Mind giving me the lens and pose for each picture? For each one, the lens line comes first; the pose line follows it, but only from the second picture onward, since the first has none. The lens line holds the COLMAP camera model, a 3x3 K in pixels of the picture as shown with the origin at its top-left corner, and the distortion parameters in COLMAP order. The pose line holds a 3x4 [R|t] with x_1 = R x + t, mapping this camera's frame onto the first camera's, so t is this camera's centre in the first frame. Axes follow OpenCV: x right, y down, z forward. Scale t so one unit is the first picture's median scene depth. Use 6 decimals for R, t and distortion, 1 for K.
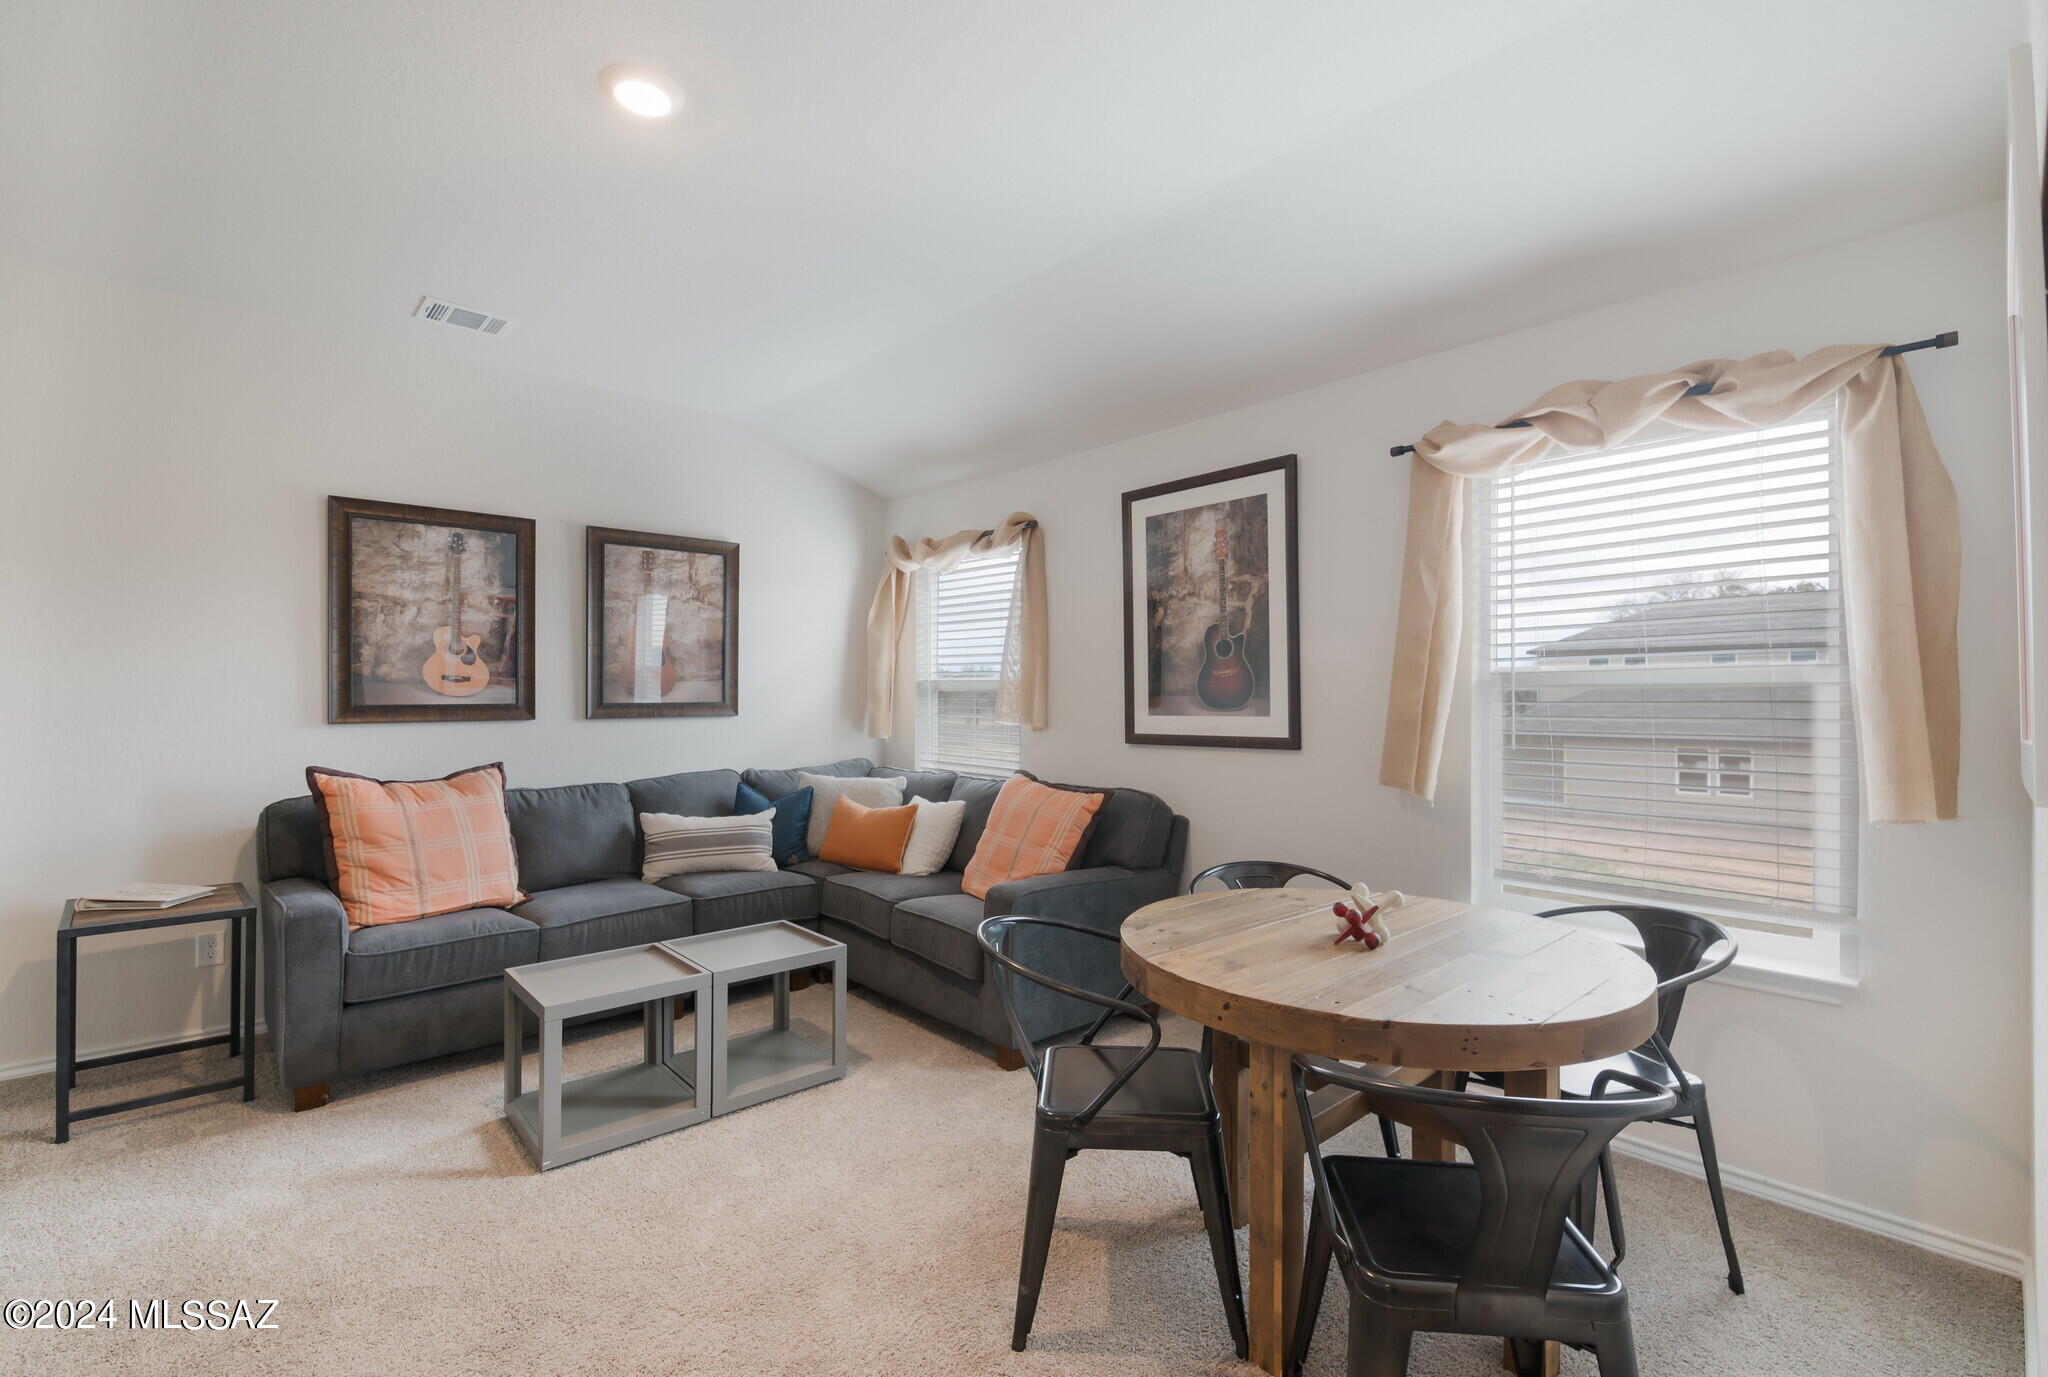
lens RADIAL K [[902.2, 0, 1032.6], [0, 902.2, 693.5], [0, 0, 1]] dist [0.013186, -0.011228]
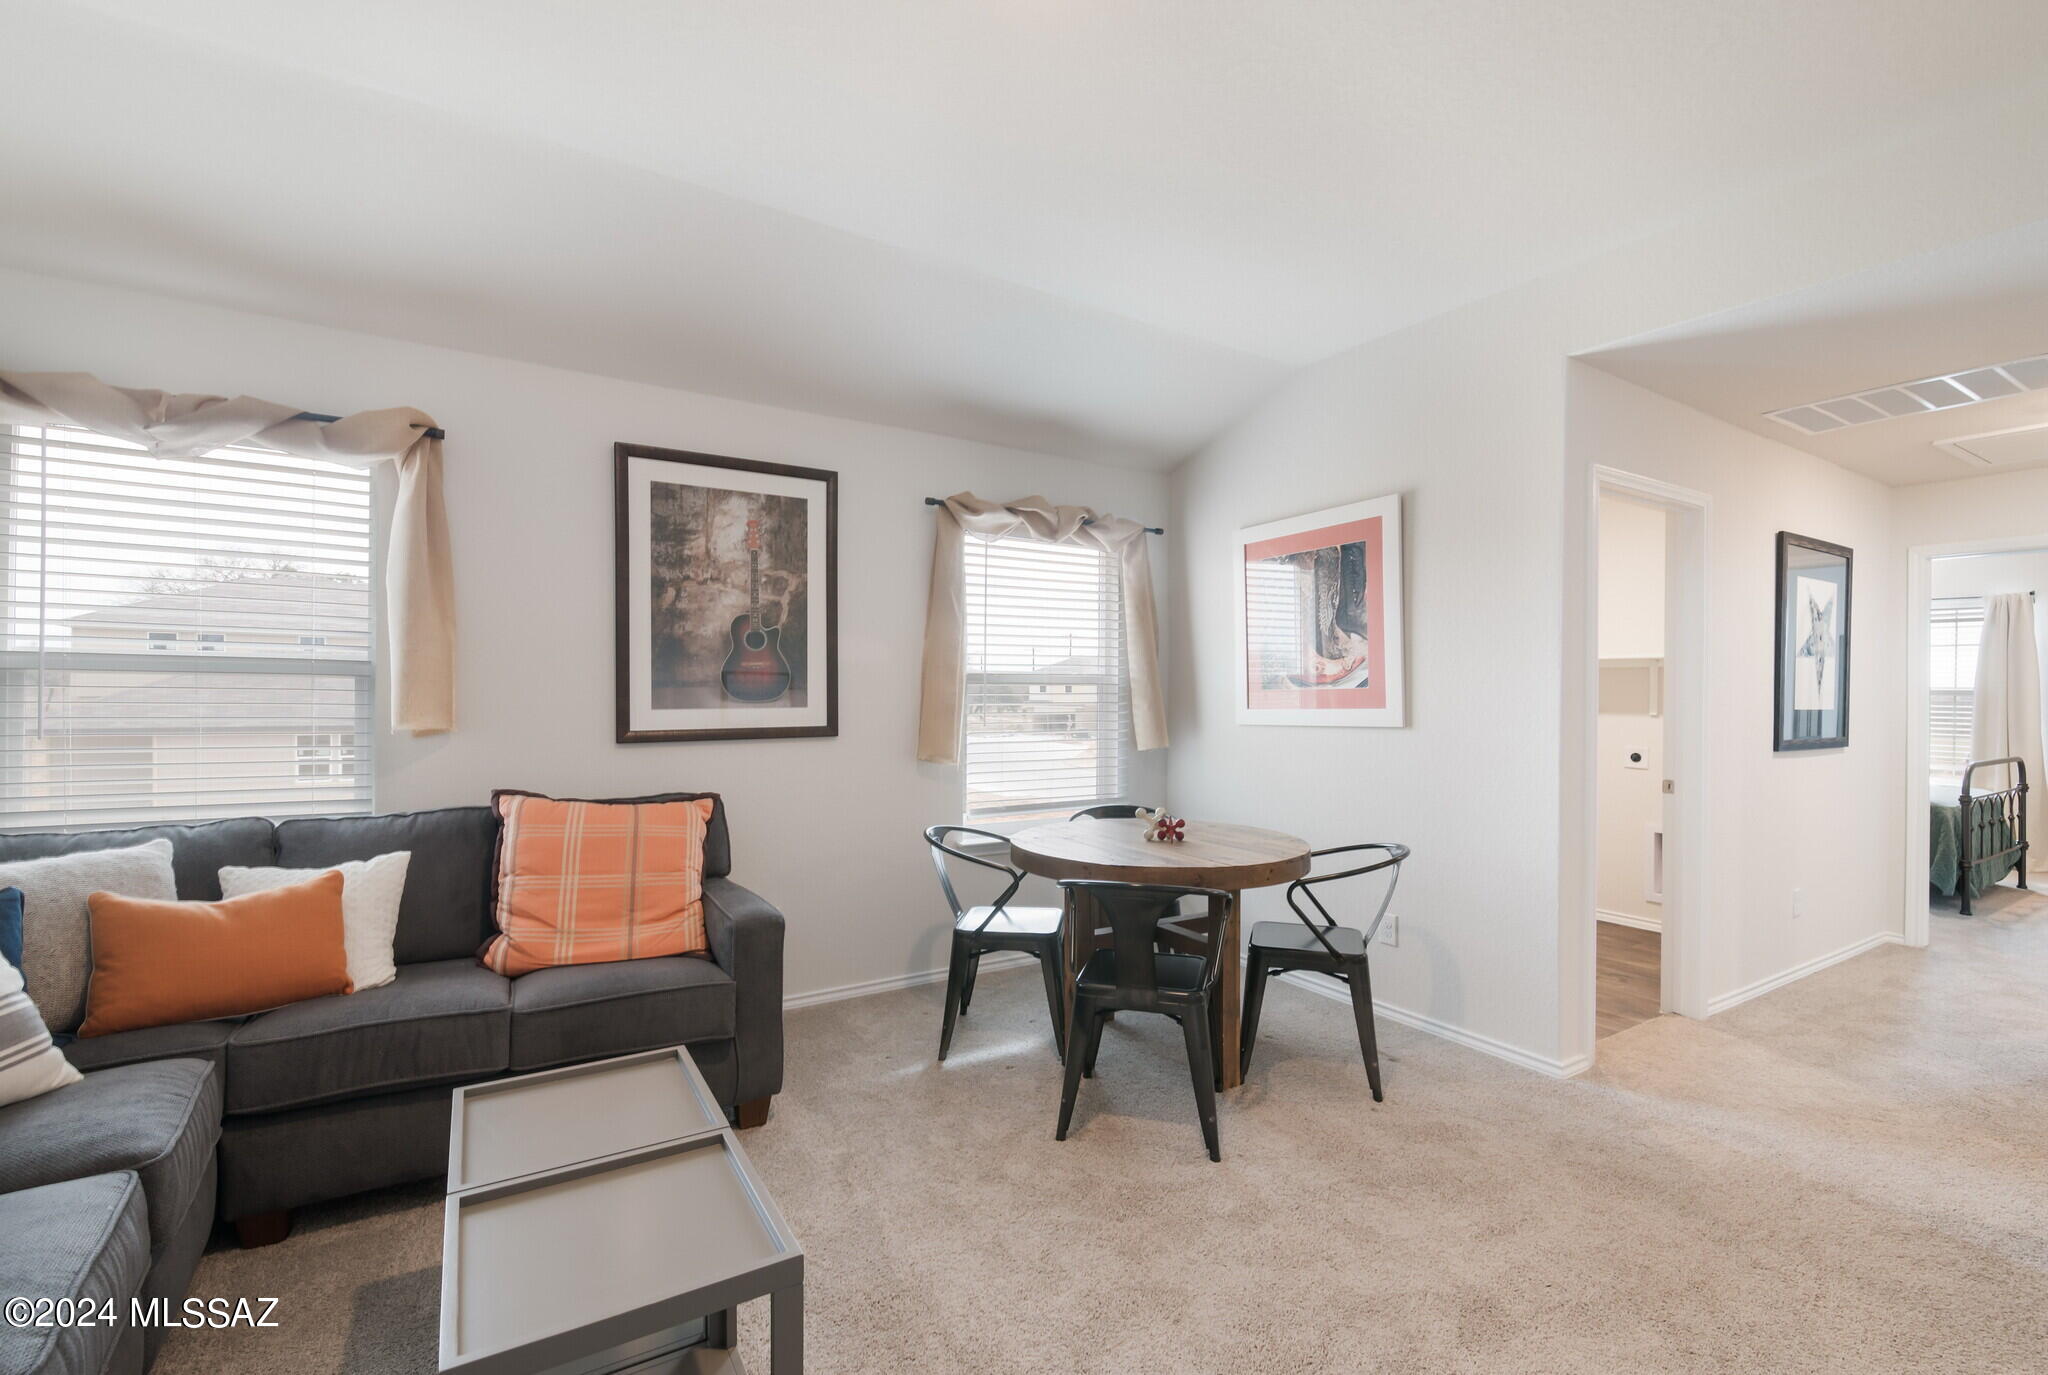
lens RADIAL K [[902.2, 0, 1032.6], [0, 902.2, 692.5], [0, 0, 1]] dist [0.013186, -0.011228]
pose [[0.180326, -0.003242, 0.983602, -0.745391], [-0.010652, 0.999929, 0.005248, -0.000530], [-0.983549, -0.011424, 0.180279, 0.540084]]
